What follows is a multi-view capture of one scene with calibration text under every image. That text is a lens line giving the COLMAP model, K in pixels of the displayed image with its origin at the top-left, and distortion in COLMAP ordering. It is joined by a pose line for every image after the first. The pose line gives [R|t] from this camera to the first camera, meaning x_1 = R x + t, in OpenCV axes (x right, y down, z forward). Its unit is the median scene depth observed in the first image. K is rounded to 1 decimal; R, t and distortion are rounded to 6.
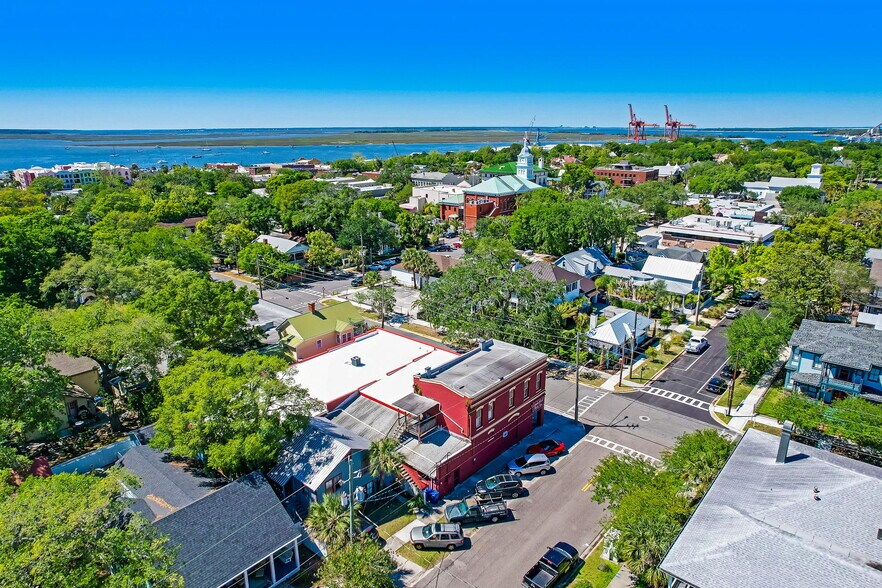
lens RADIAL K [[563.8, 0, 442.8], [0, 563.8, 295.2], [0, 0, 1]] dist [-0.052058, 0.054501]
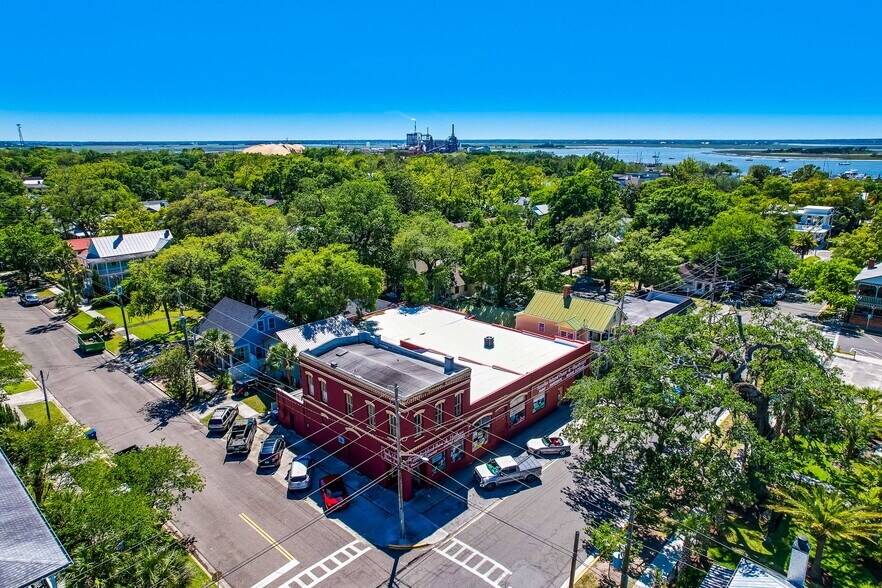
lens RADIAL K [[563.8, 0, 442.4], [0, 563.8, 293.6], [0, 0, 1]] dist [-0.052058, 0.054501]
pose [[-0.038600, 0.261348, -0.964473, 0.810899], [-0.283106, 0.922784, 0.261381, -0.193538], [0.958312, 0.283137, 0.038370, 1.026939]]
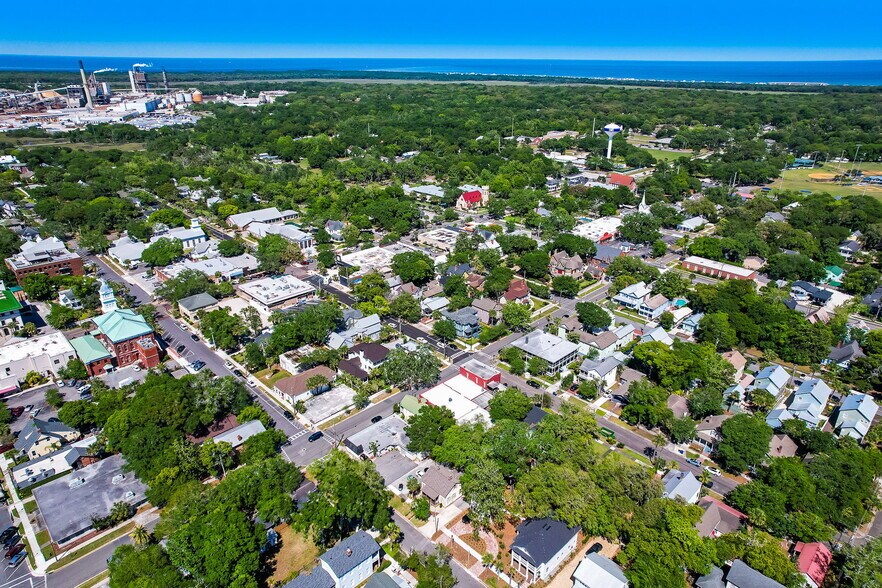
lens RADIAL K [[563.8, 0, 451.0], [0, 563.8, 293.3], [0, 0, 1]] dist [-0.052058, 0.054501]
pose [[0.067258, -0.388399, 0.919034, -2.944150], [0.278395, 0.891841, 0.356533, -1.575245], [-0.958109, 0.231875, 0.168111, 0.484638]]
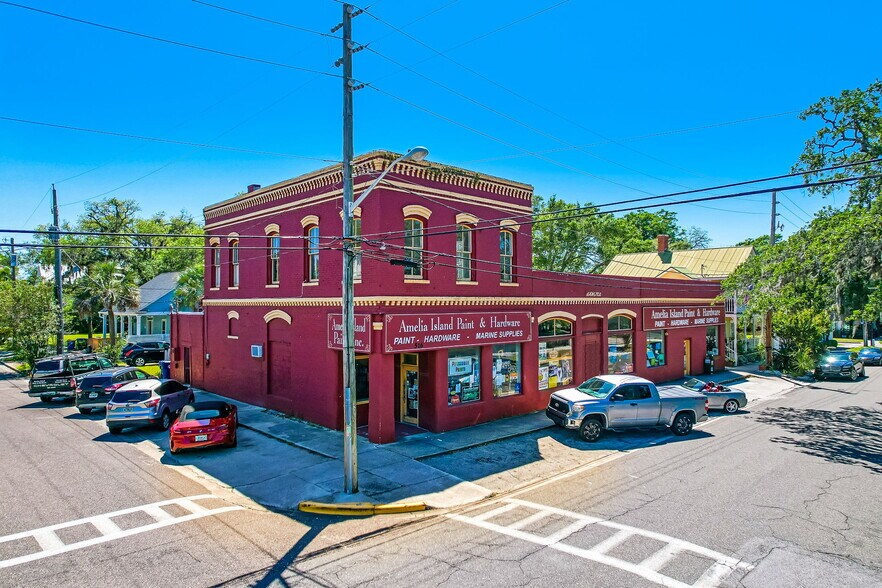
lens RADIAL K [[563.8, 0, 441.1], [0, 563.8, 296.3], [0, 0, 1]] dist [-0.052058, 0.054501]
pose [[-0.095503, -0.020682, -0.995214, 0.468563], [-0.277975, 0.960565, 0.006713, 0.169978], [0.955829, 0.277286, -0.097485, 1.120840]]
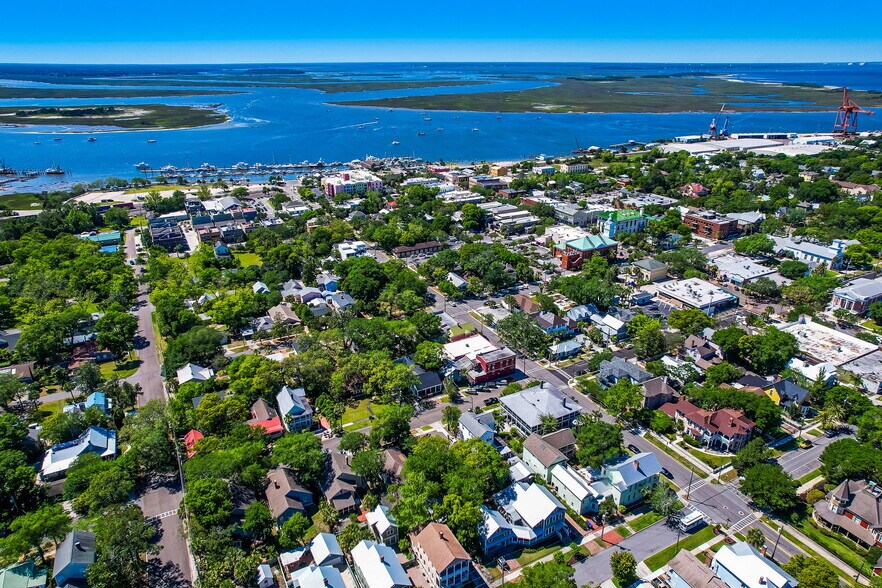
lens RADIAL K [[563.8, 0, 441.9], [0, 563.8, 293.5], [0, 0, 1]] dist [-0.052058, 0.054501]
pose [[0.934224, 0.139264, -0.328377, 0.888937], [-0.103643, 0.986895, 0.123679, -0.680802], [0.341298, -0.081510, 0.936414, -2.513055]]
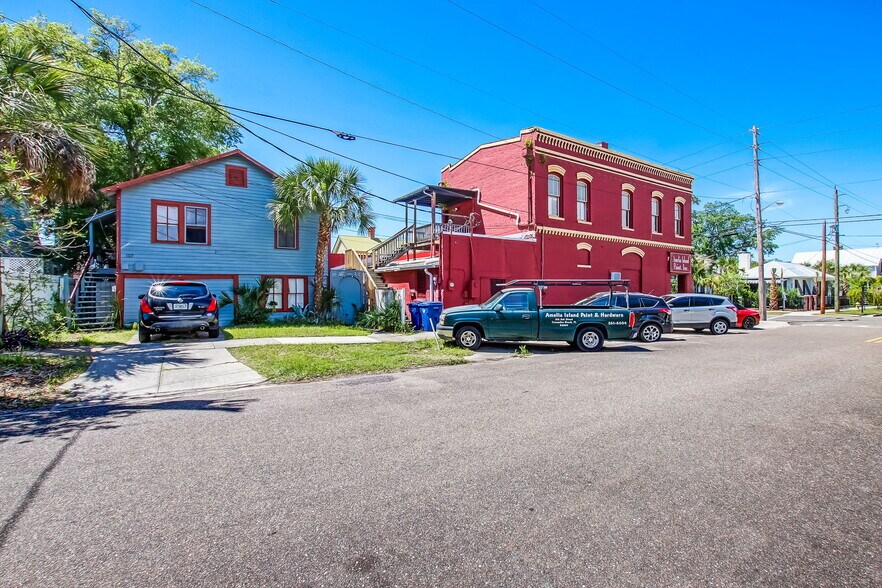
lens RADIAL K [[406.5, 0, 445.0], [0, 406.5, 295.6], [0, 0, 1]] dist [-0.010603, 0.000155]
pose [[0.961222, 0.001625, -0.275772, 0.063340], [-0.080805, 0.957753, -0.276008, 0.363193], [0.263673, 0.287588, 0.920744, 0.623986]]
